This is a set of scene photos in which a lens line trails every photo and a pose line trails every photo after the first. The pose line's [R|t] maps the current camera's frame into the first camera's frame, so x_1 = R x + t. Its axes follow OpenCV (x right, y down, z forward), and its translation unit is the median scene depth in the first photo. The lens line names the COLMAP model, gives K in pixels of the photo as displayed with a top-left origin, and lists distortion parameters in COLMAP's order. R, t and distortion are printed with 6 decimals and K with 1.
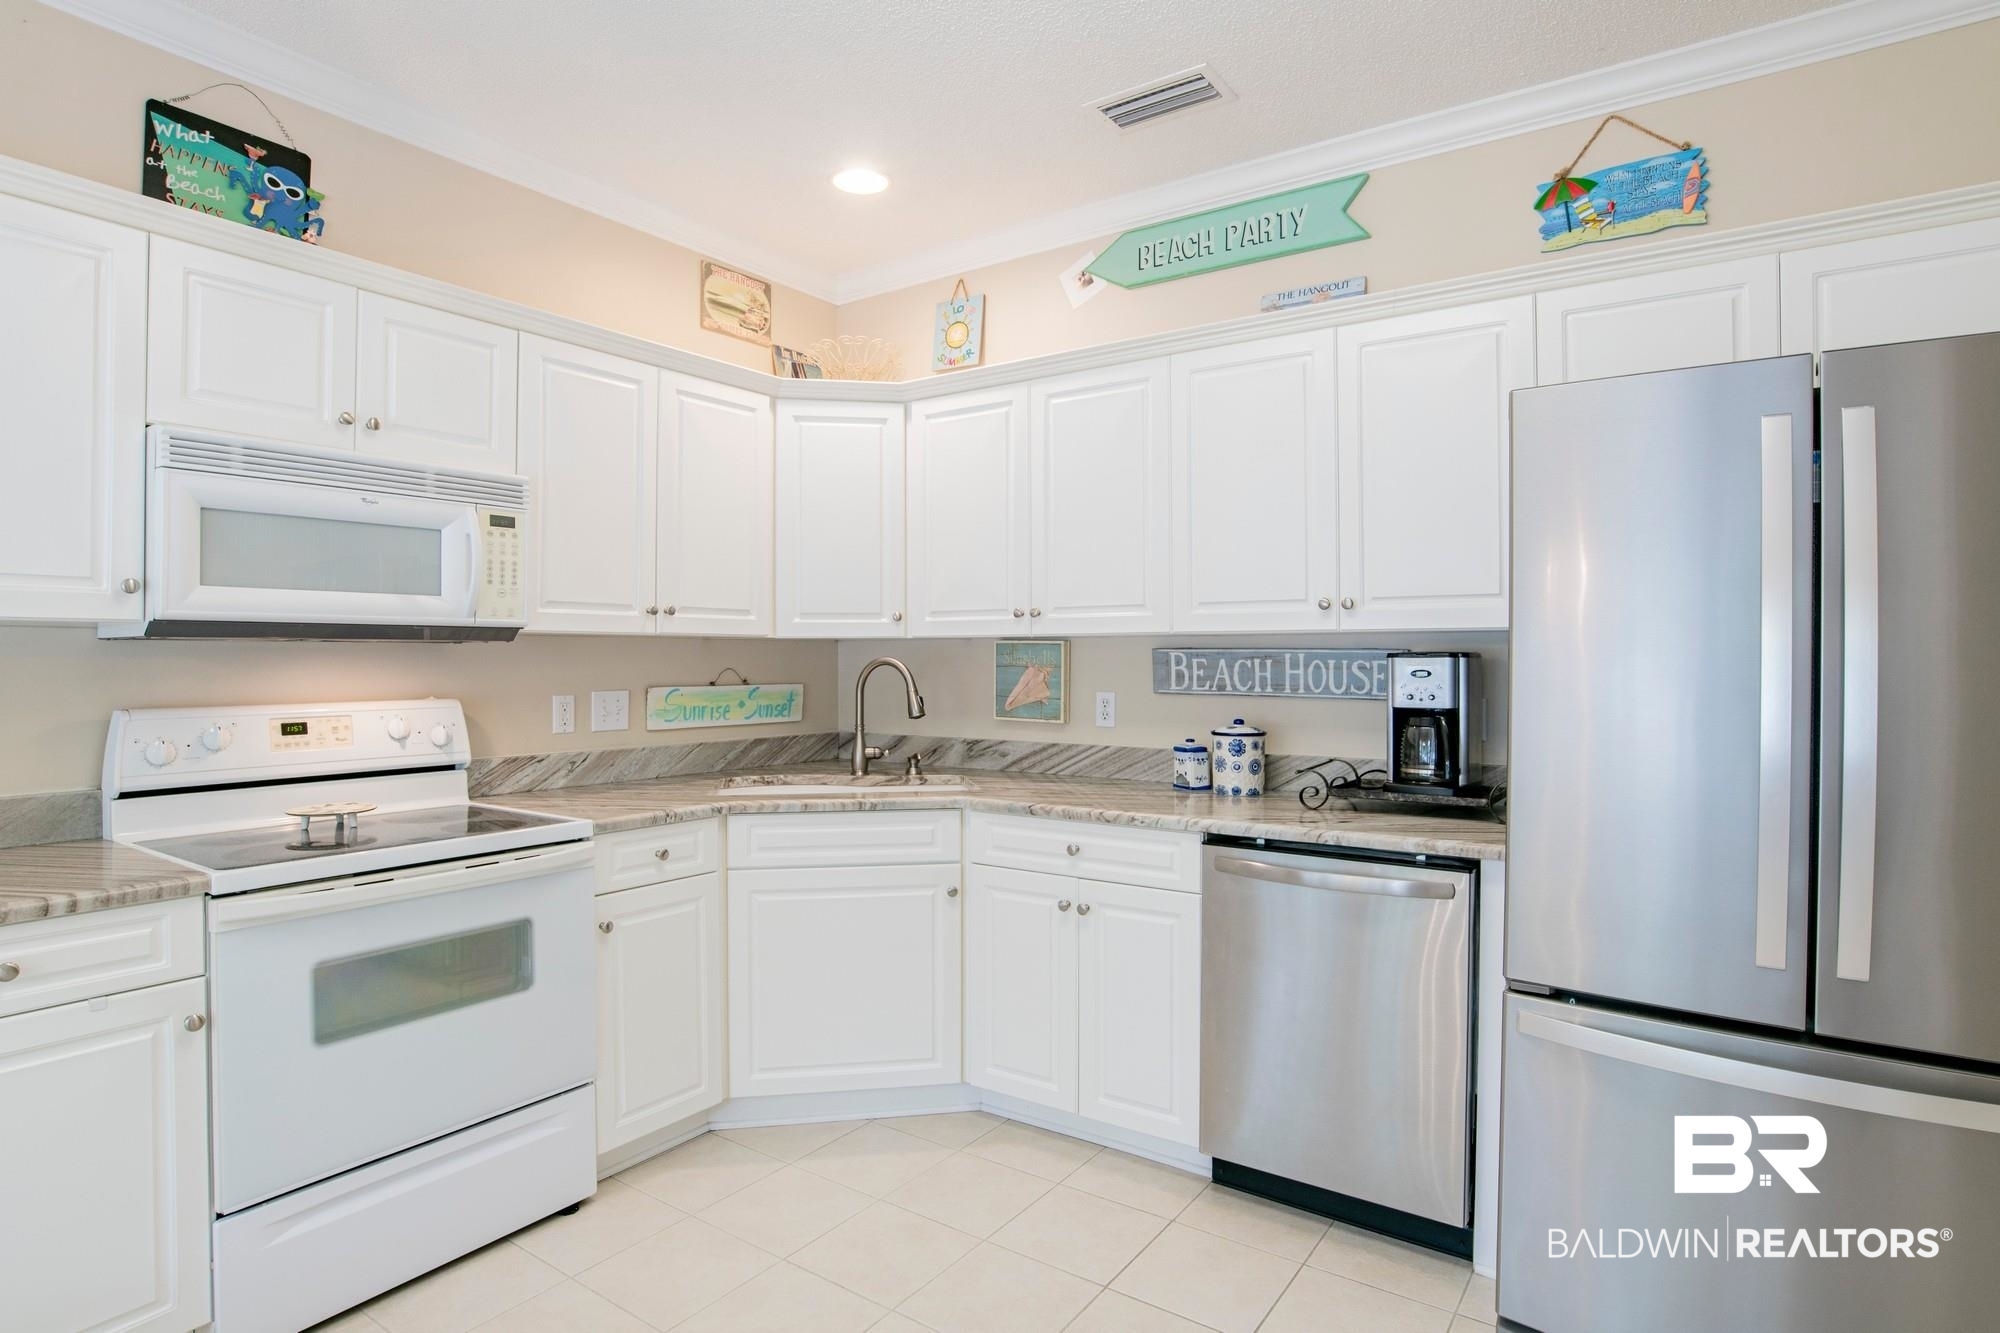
lens RADIAL K [[1036.5, 0, 1000.0], [0, 1036.5, 666.5], [0, 0, 1]] dist [-0.068510, 0.016656]
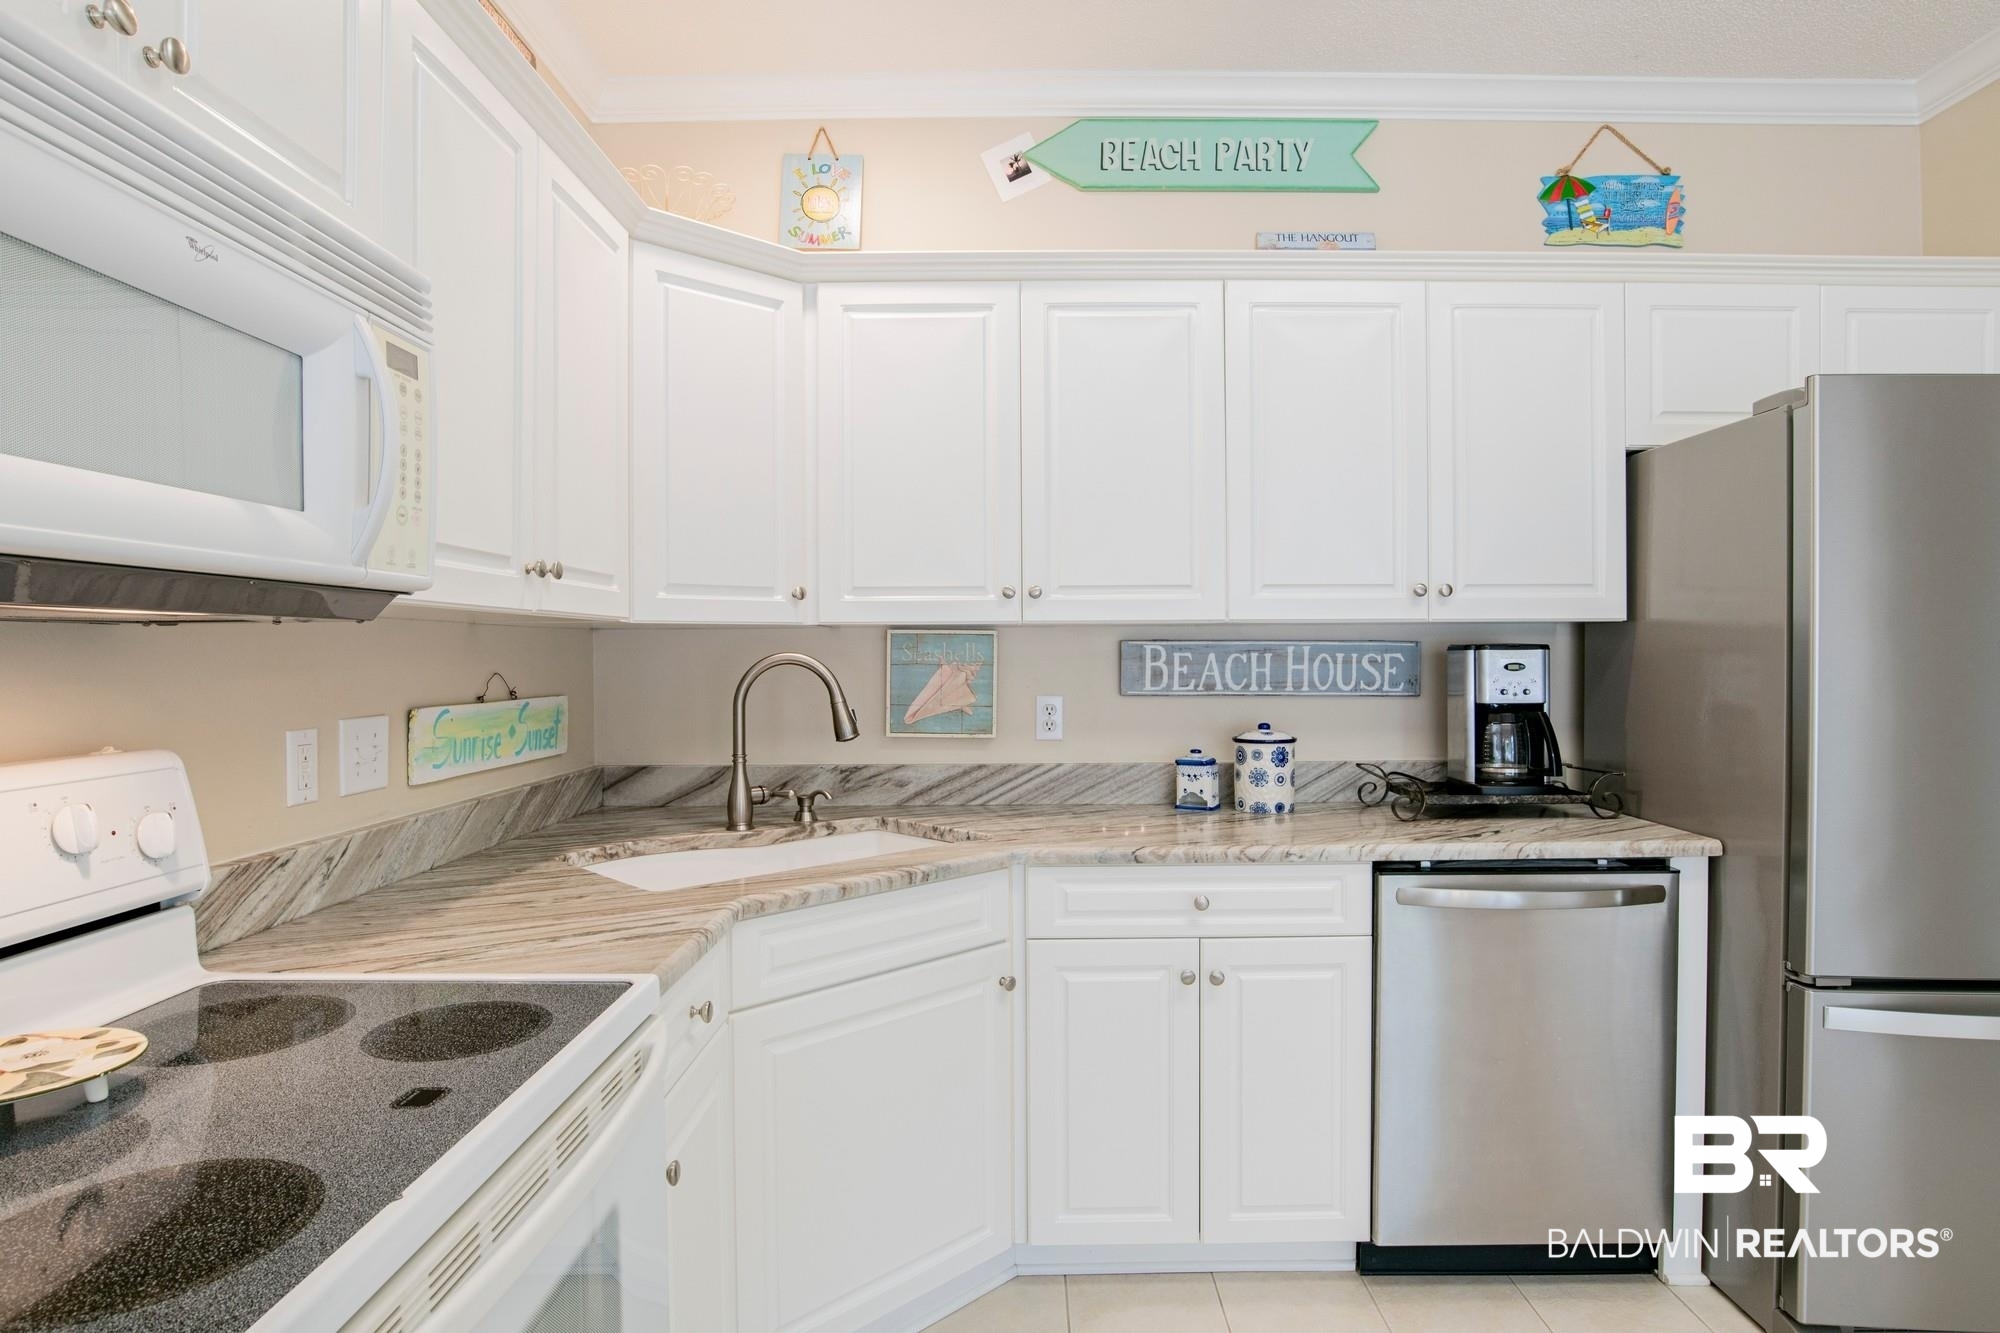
lens RADIAL K [[1102.0, 0, 1000.0], [0, 1102.0, 666.5], [0, 0, 1]] dist [-0.051917, 0.002216]
pose [[0.824893, -0.011666, 0.565168, -0.446448], [0.009840, 0.999932, 0.006279, -0.003547], [-0.565203, 0.000382, 0.824952, 0.363284]]
